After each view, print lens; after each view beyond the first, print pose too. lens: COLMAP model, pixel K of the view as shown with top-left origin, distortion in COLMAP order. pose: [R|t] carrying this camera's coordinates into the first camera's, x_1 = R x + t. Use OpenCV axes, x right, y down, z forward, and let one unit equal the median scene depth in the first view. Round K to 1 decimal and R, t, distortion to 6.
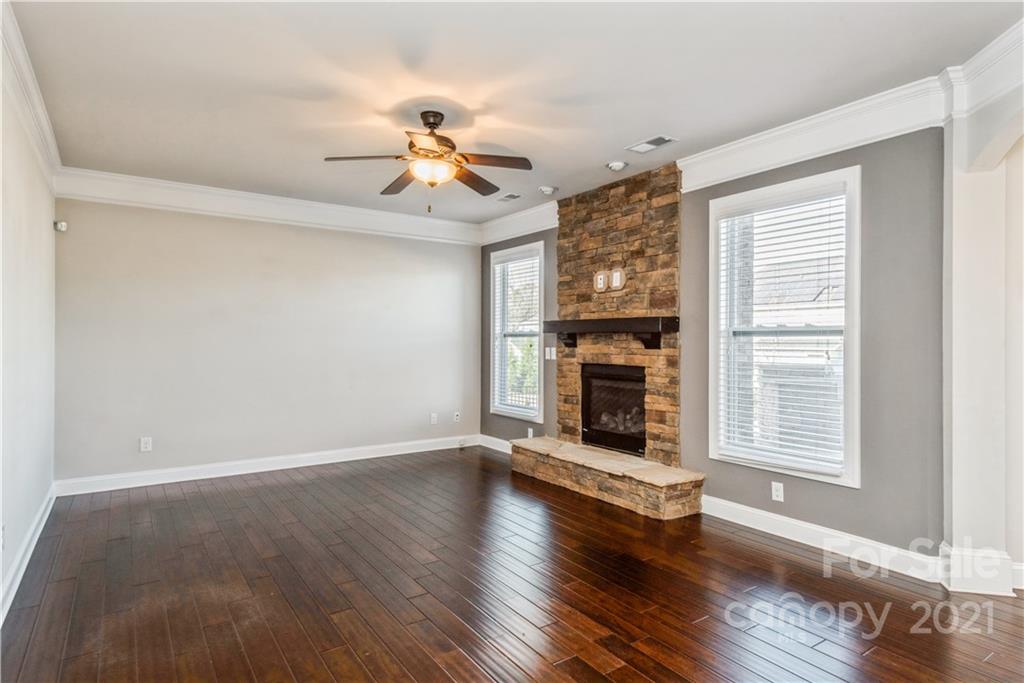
lens RADIAL K [[562.9, 0, 514.3], [0, 562.9, 341.6], [0, 0, 1]] dist [0.025386, -0.012794]
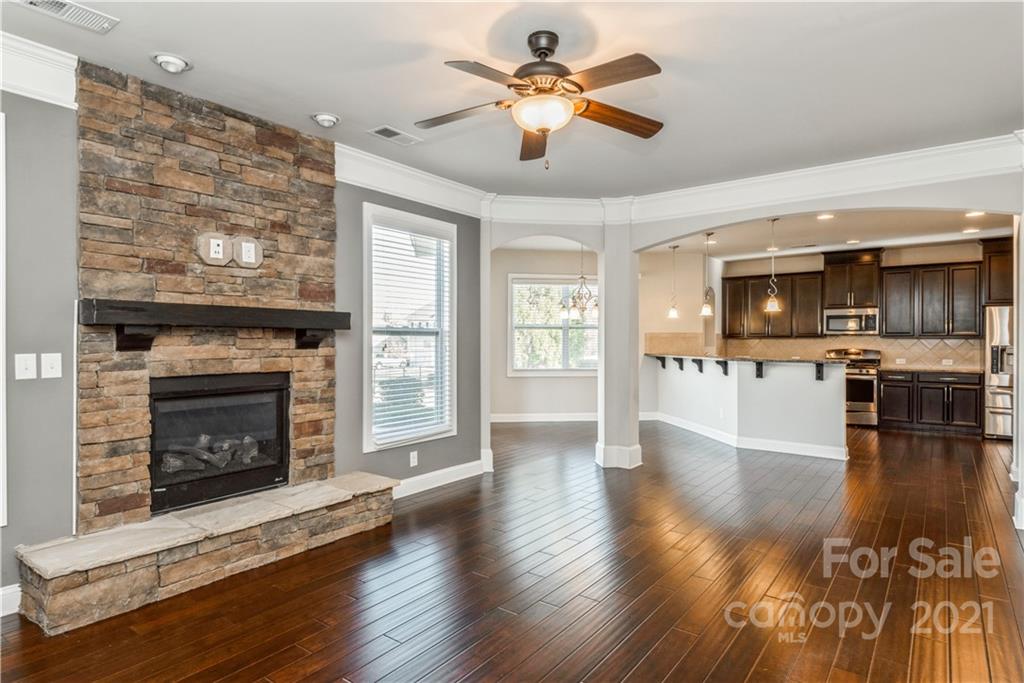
lens RADIAL K [[562.9, 0, 521.8], [0, 562.9, 343.1], [0, 0, 1]] dist [0.025386, -0.012794]
pose [[-0.331220, -0.009135, 0.943509, -0.623561], [-0.000641, 0.999955, 0.009456, -0.003517], [-0.943553, 0.002527, -0.331211, 0.934994]]
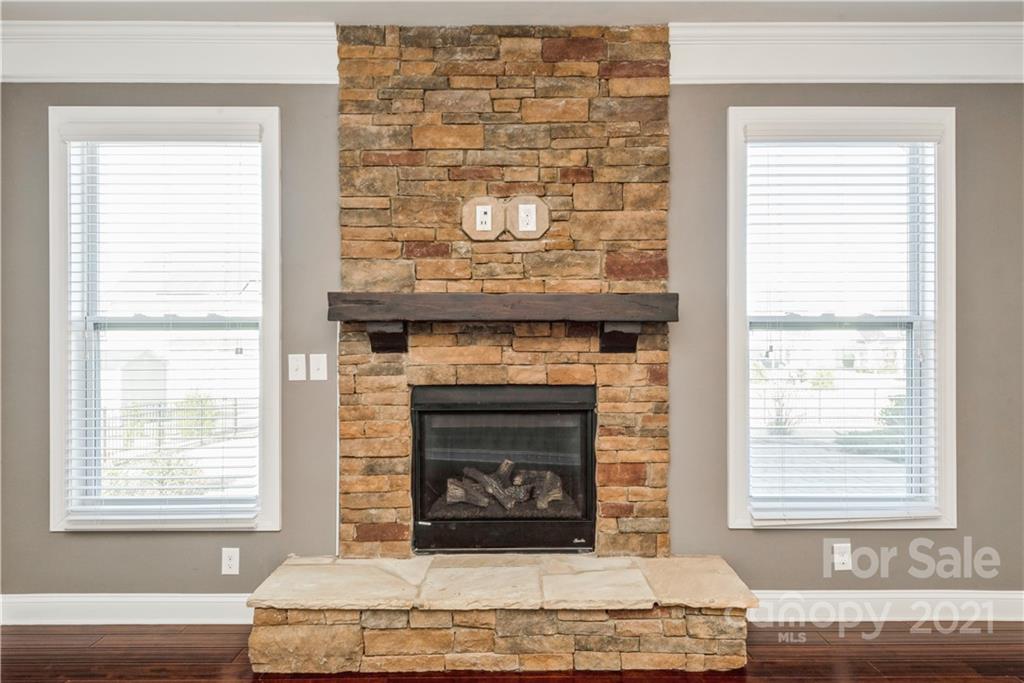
lens RADIAL K [[626.3, 0, 515.9], [0, 626.3, 336.1], [0, 0, 1]] dist [0.023254, -0.008808]
pose [[0.560595, -0.006376, 0.828065, -0.304011], [0.005100, 0.999978, 0.004247, -0.005766], [-0.828074, 0.001843, 0.560616, 0.707603]]
